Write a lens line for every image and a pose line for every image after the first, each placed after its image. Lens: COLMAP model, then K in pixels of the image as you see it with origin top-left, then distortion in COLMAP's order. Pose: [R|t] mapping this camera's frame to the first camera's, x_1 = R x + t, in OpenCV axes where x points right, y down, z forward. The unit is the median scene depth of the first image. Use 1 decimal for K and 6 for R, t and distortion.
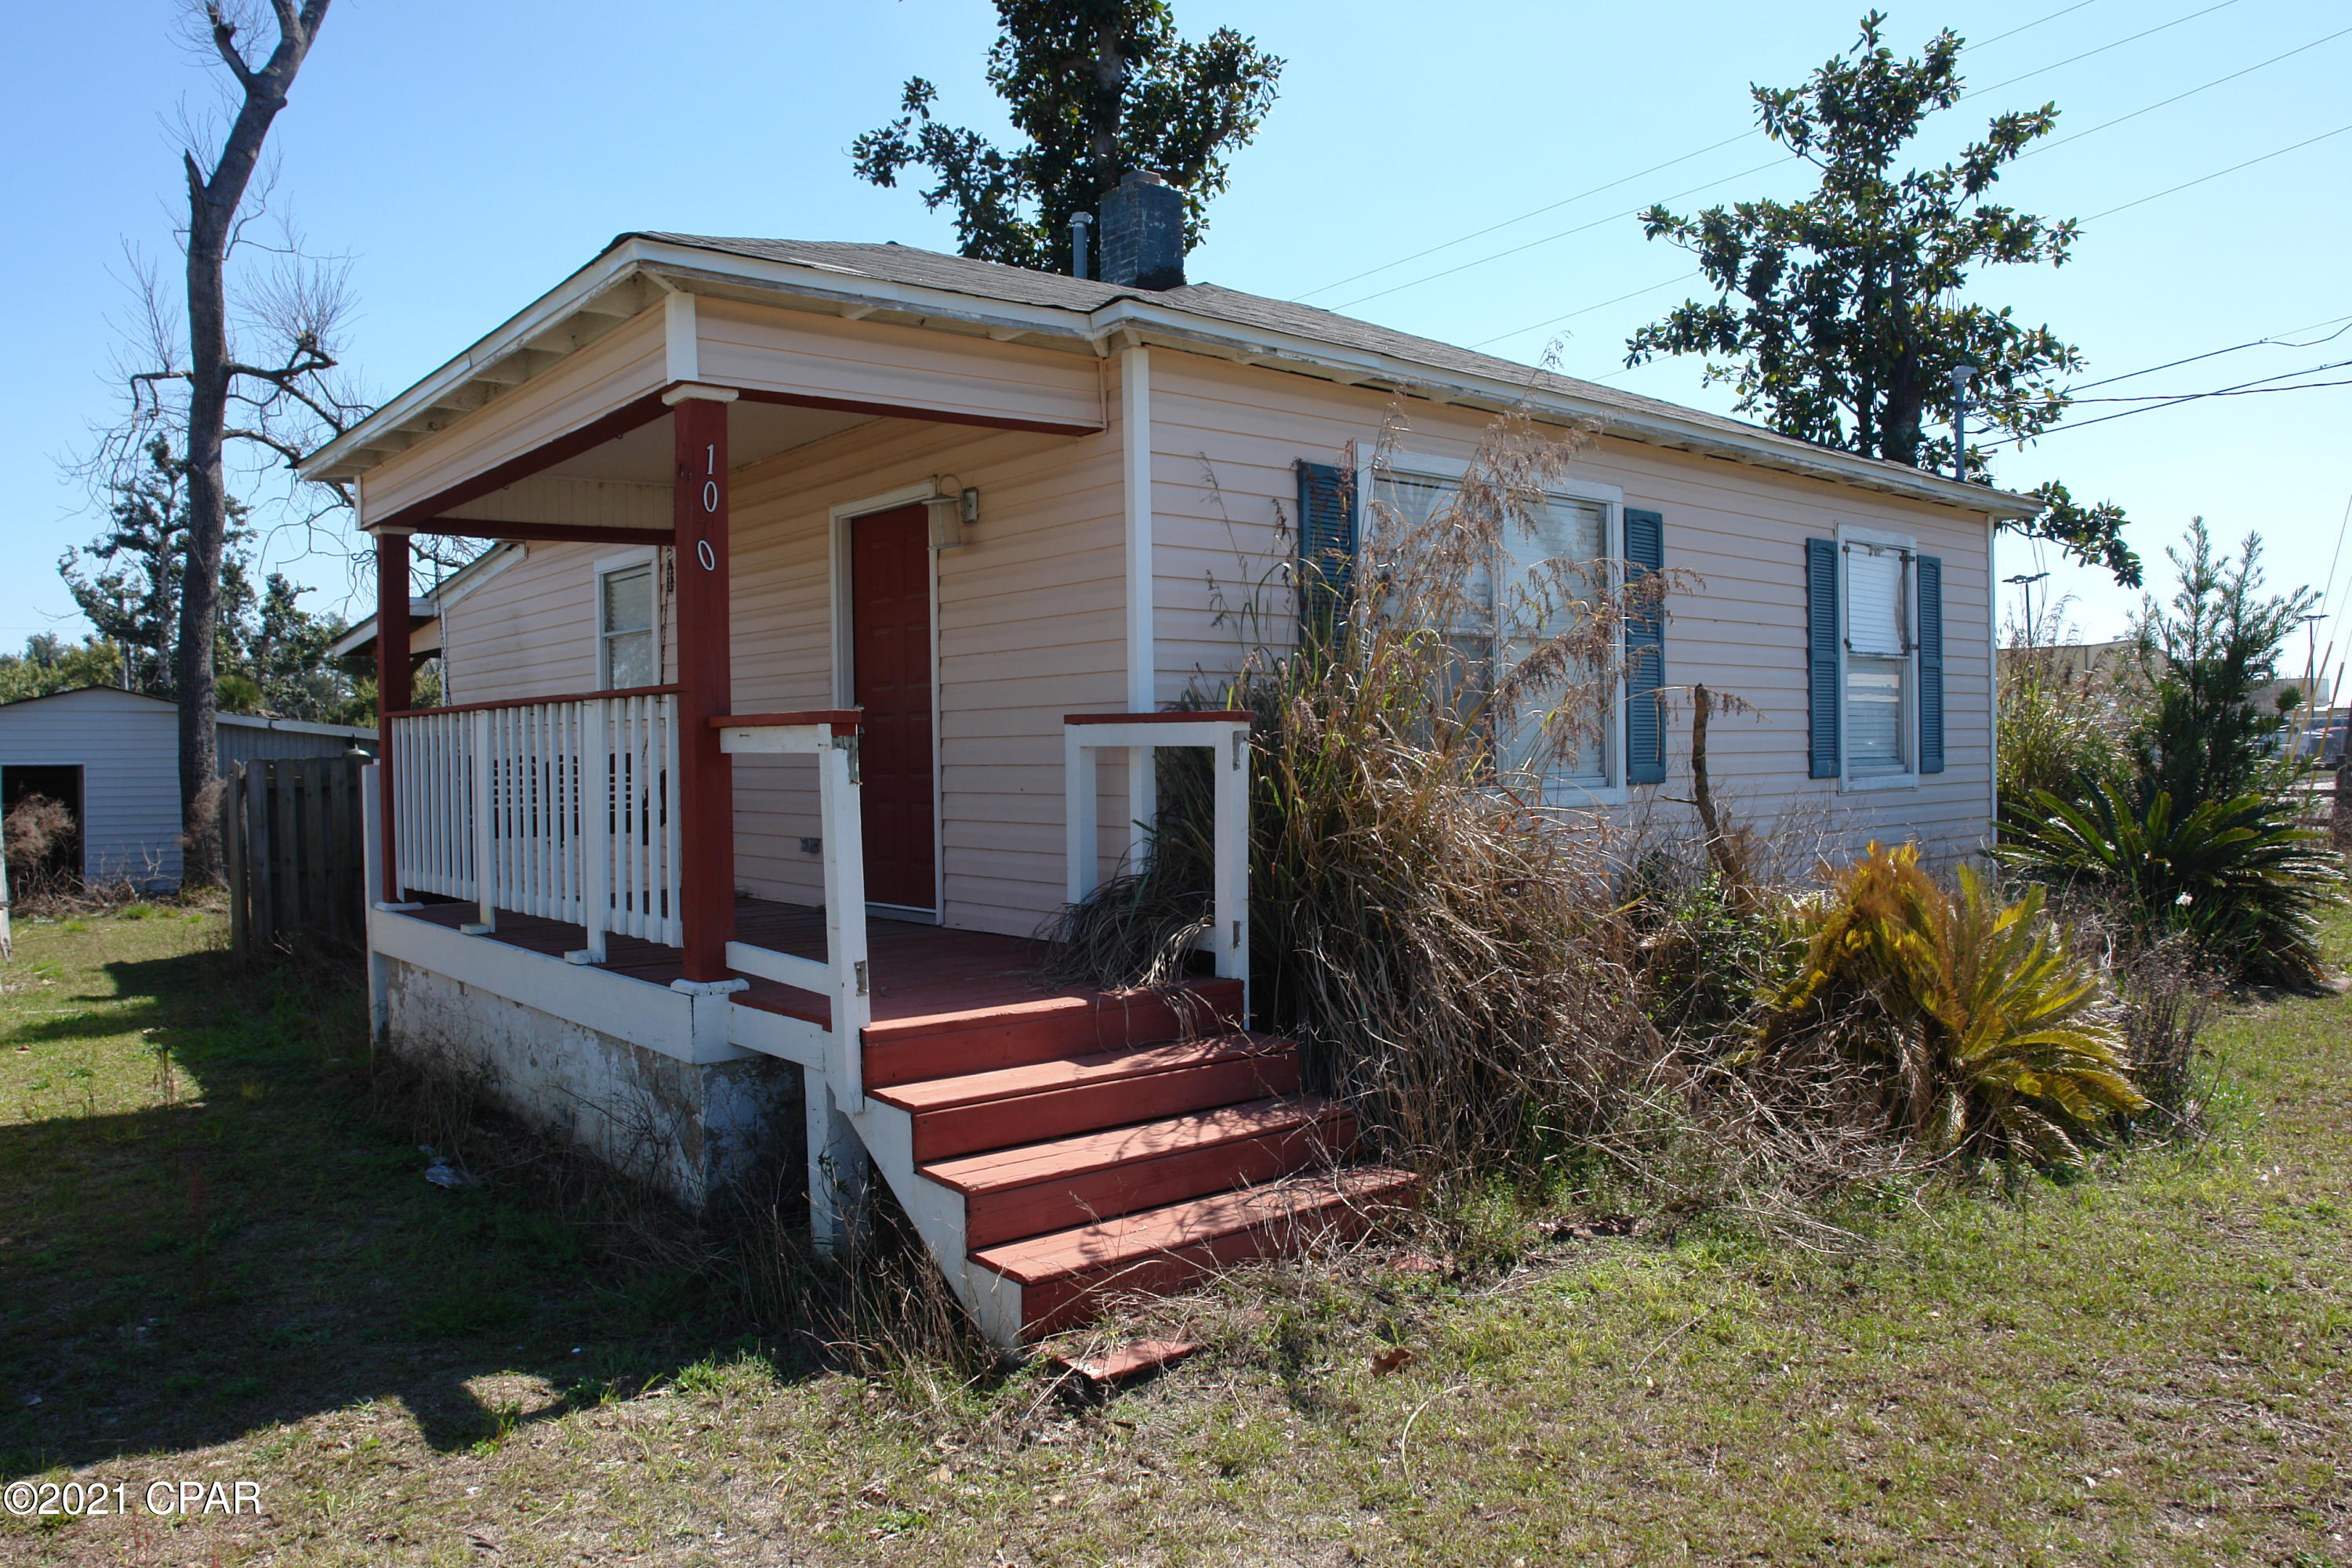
lens RADIAL K [[1642.2, 0, 1173.0], [0, 1642.2, 775.6], [0, 0, 1]] dist [-0.109277, 0.072630]
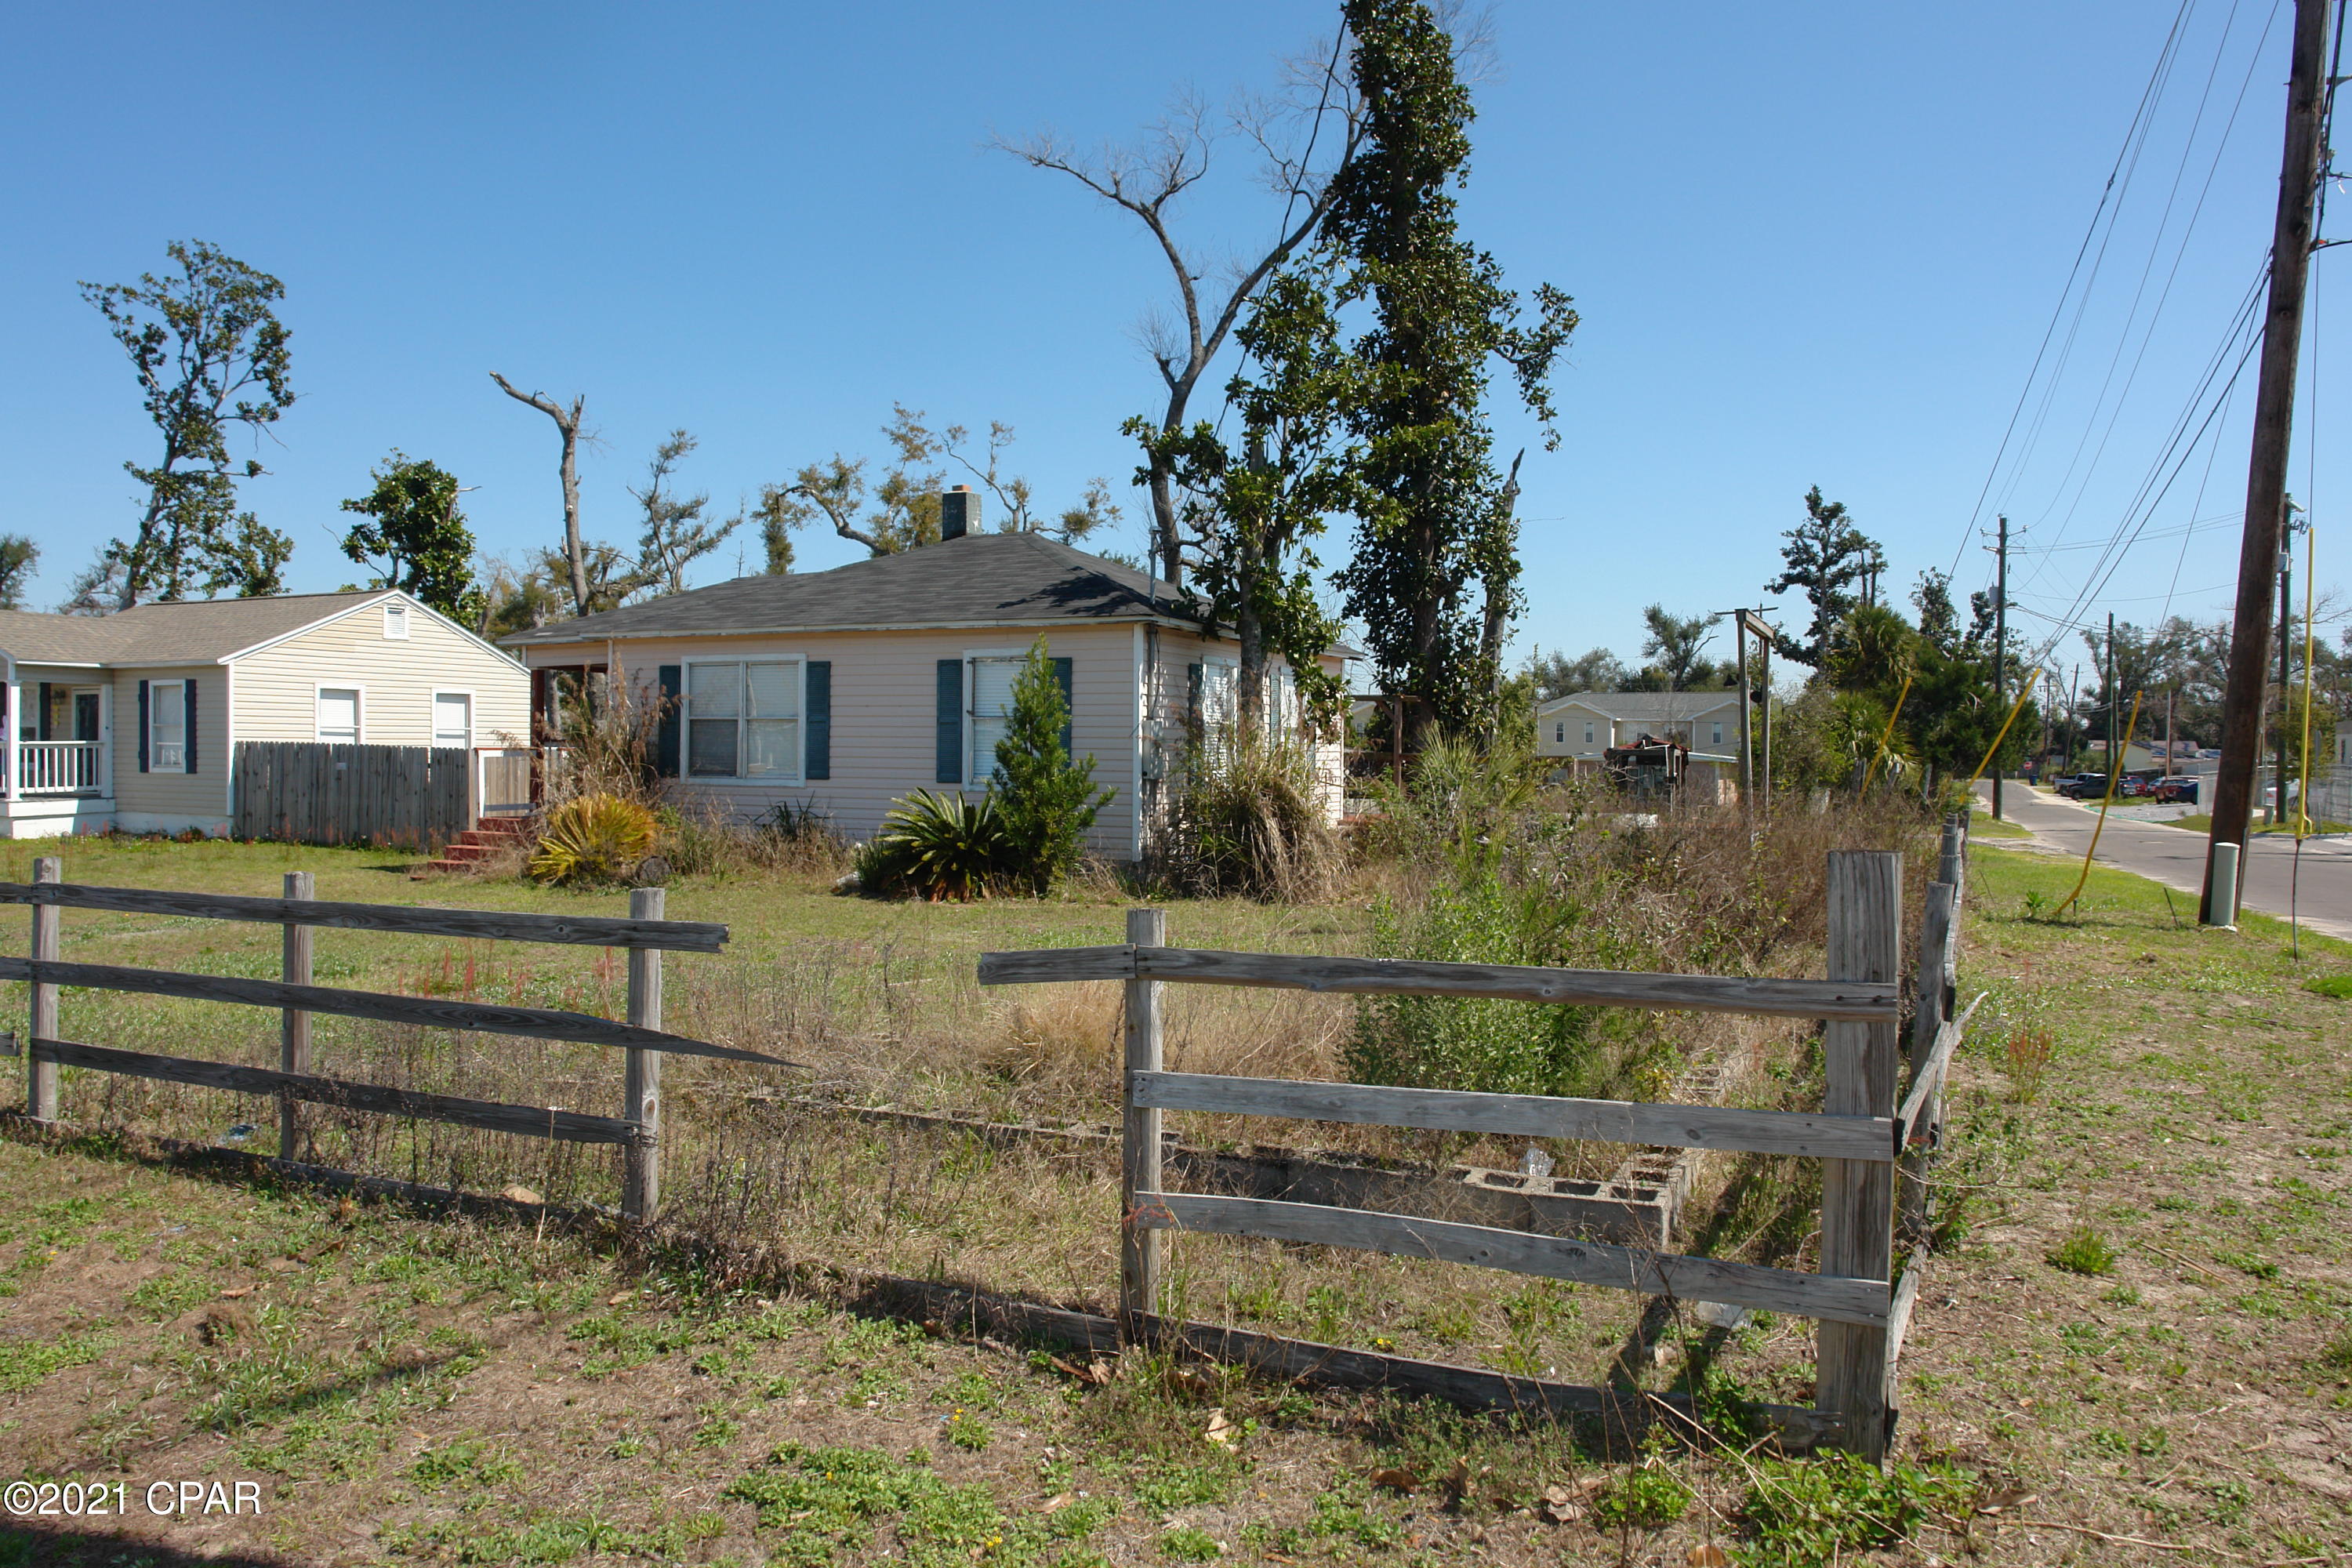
lens RADIAL K [[1642.2, 0, 1173.0], [0, 1642.2, 775.6], [0, 0, 1]] dist [-0.109277, 0.072630]
pose [[0.425630, 0.030142, -0.904395, 1.154454], [-0.030661, 0.999352, 0.018877, -0.026305], [0.904378, 0.019695, 0.426278, 0.205873]]
